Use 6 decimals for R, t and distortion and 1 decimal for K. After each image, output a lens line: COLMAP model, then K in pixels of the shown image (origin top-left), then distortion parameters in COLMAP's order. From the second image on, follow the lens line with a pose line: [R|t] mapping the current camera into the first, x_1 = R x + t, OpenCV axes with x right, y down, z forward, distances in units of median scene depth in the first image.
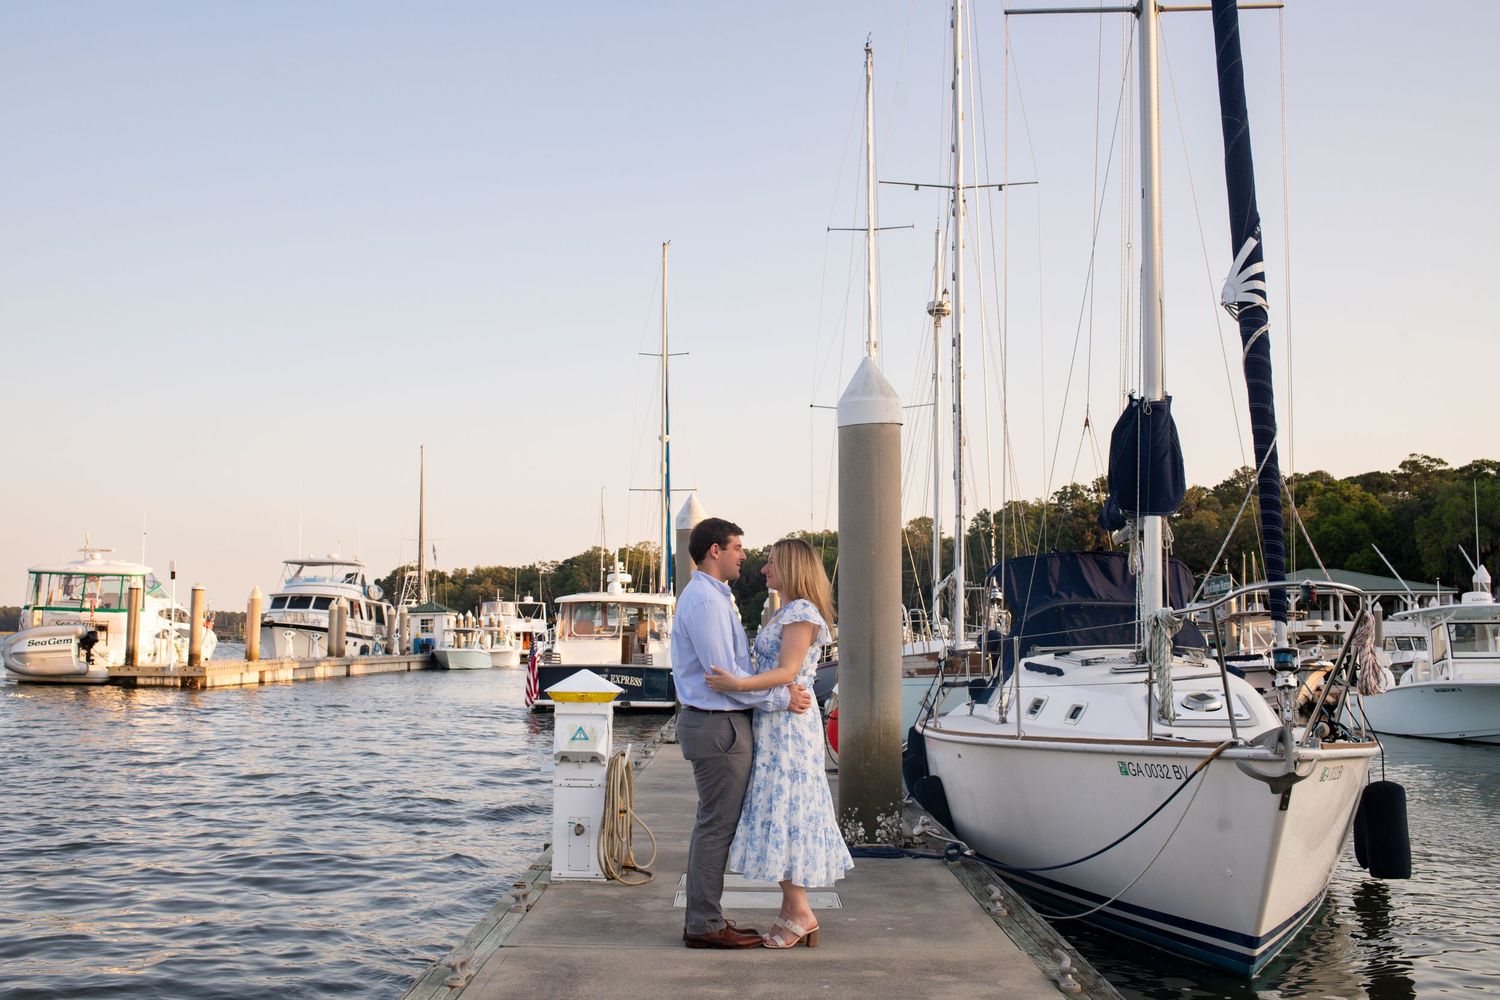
lens RADIAL K [[1521.9, 0, 735.1], [0, 1521.9, 499.2], [0, 0, 1]] dist [-0.066751, 0.021958]
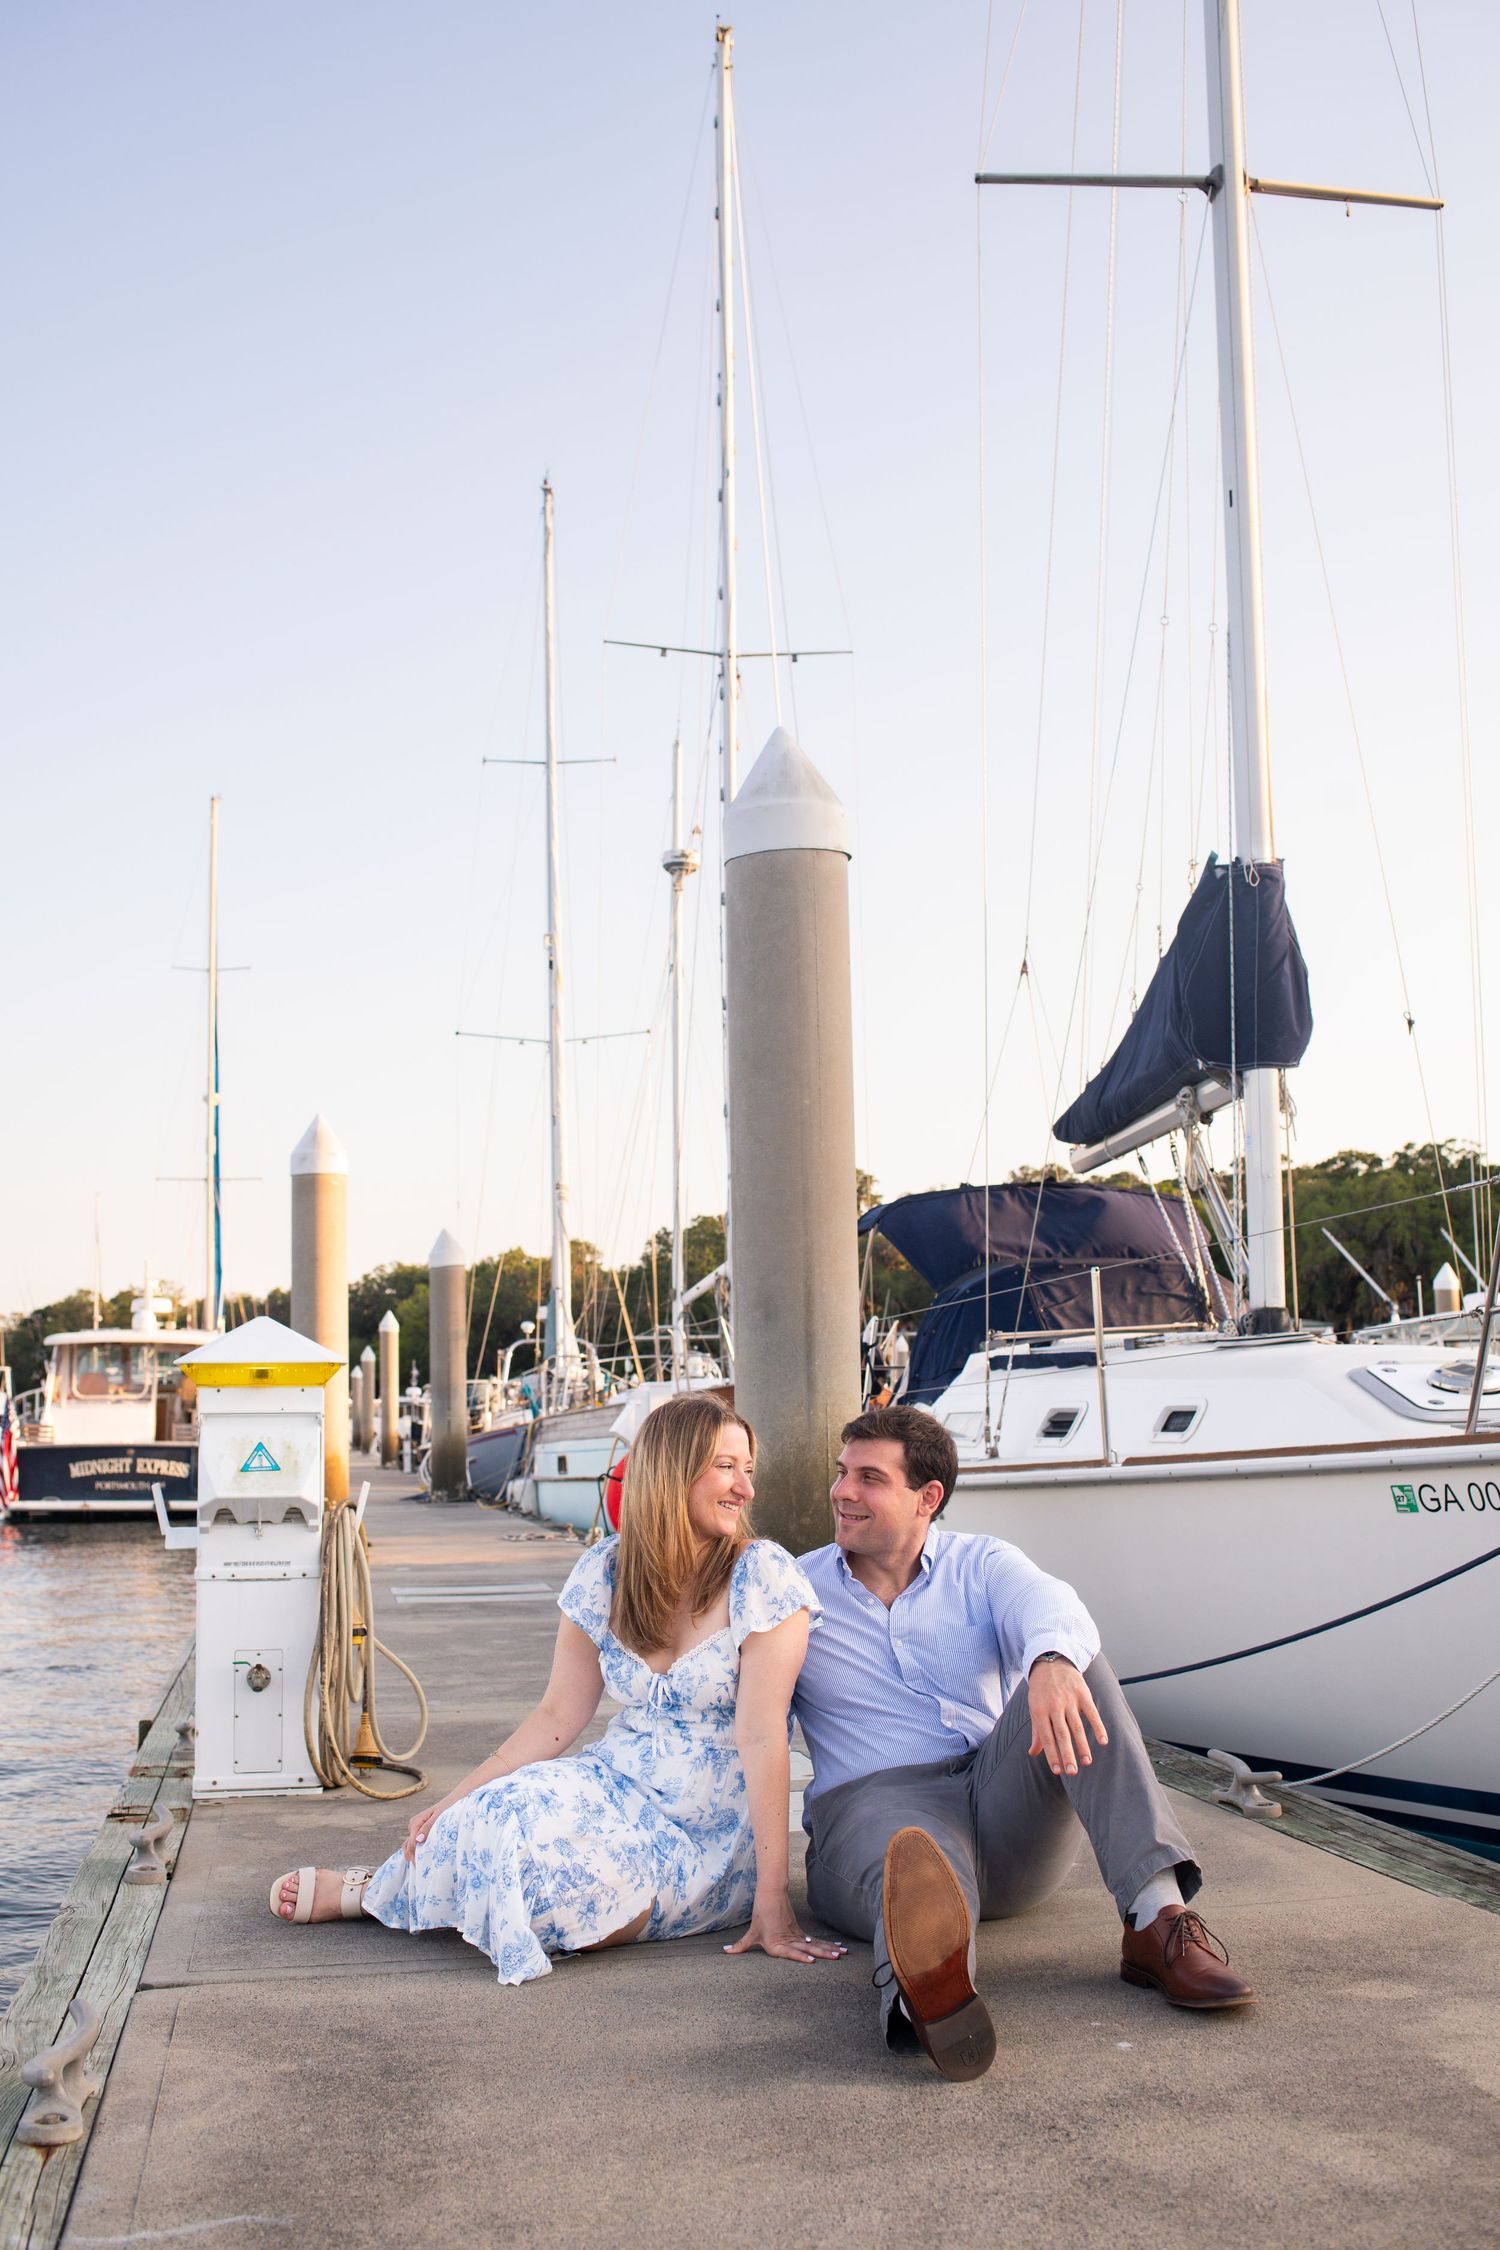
lens RADIAL K [[2207.7, 0, 736.3], [0, 2207.7, 1123.1], [0, 0, 1]] dist [-0.099584, 0.118263]
pose [[0.980170, 0.002897, 0.198137, -0.030119], [0.005679, 0.999072, -0.042701, 0.027806], [-0.198077, 0.042979, 0.979244, 0.113044]]
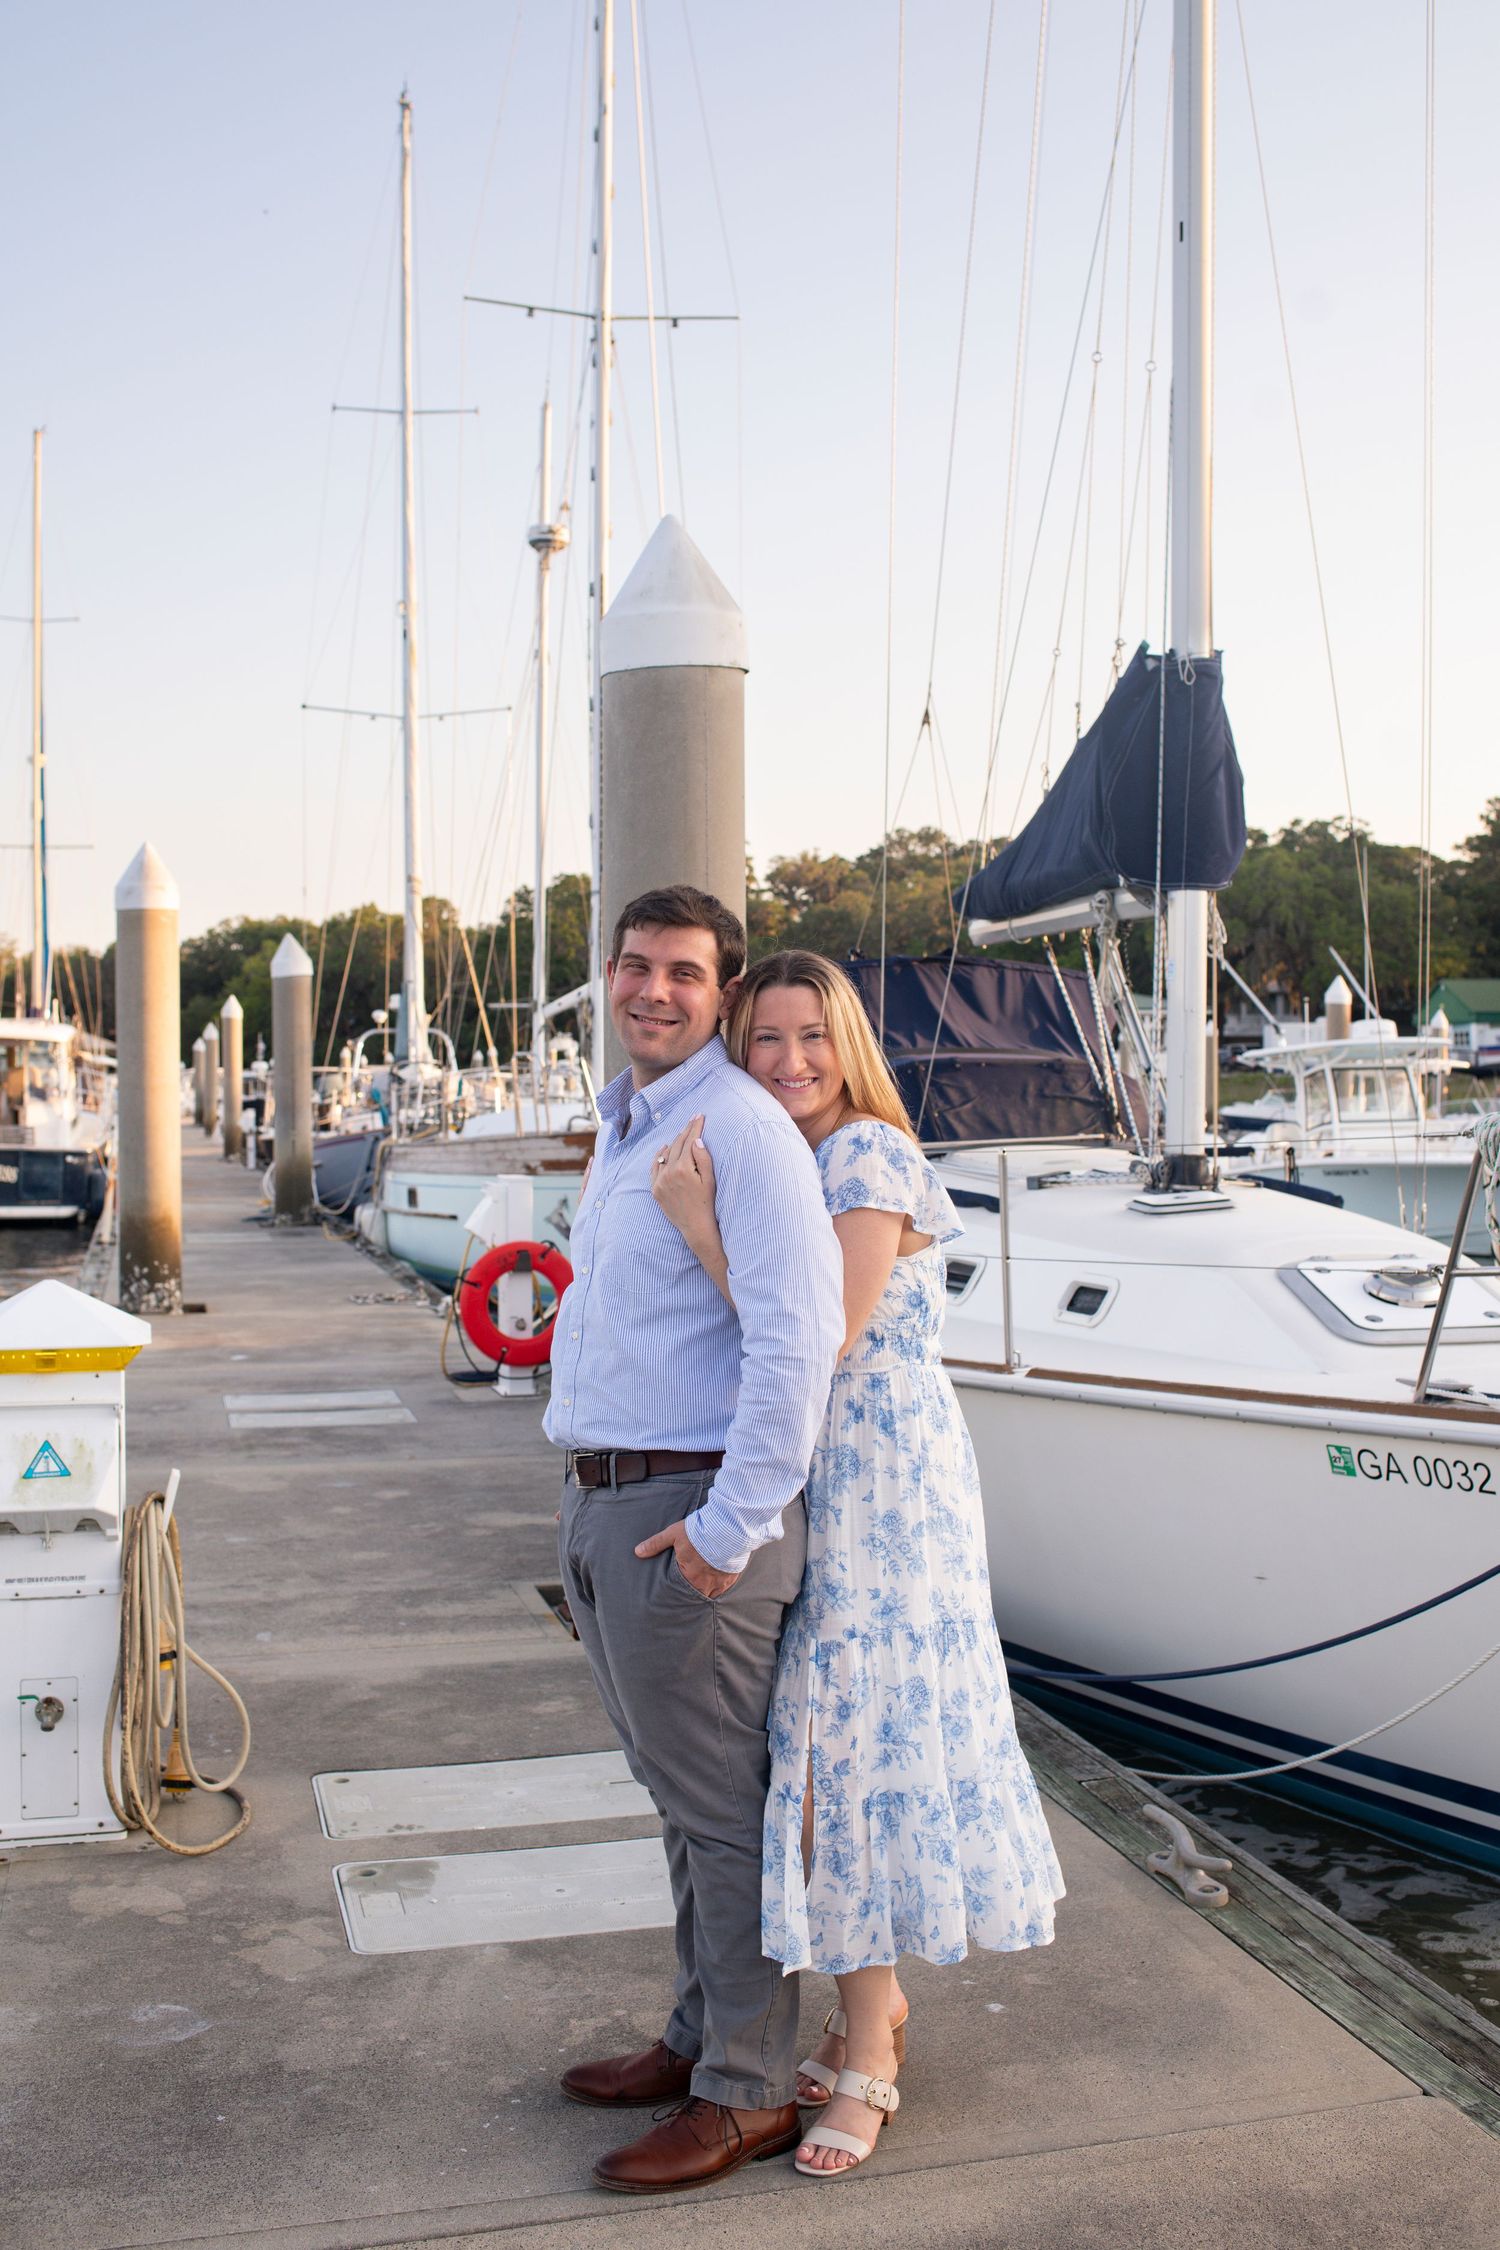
lens RADIAL K [[2282.9, 0, 748.3], [0, 2282.9, 1061.7], [0, 0, 1]] dist [-0.066751, 0.021958]
pose [[0.965152, -0.009385, 0.261520, -0.026014], [-0.012628, 0.996522, 0.082363, 0.003203], [-0.261384, -0.082795, 0.961677, 0.139734]]
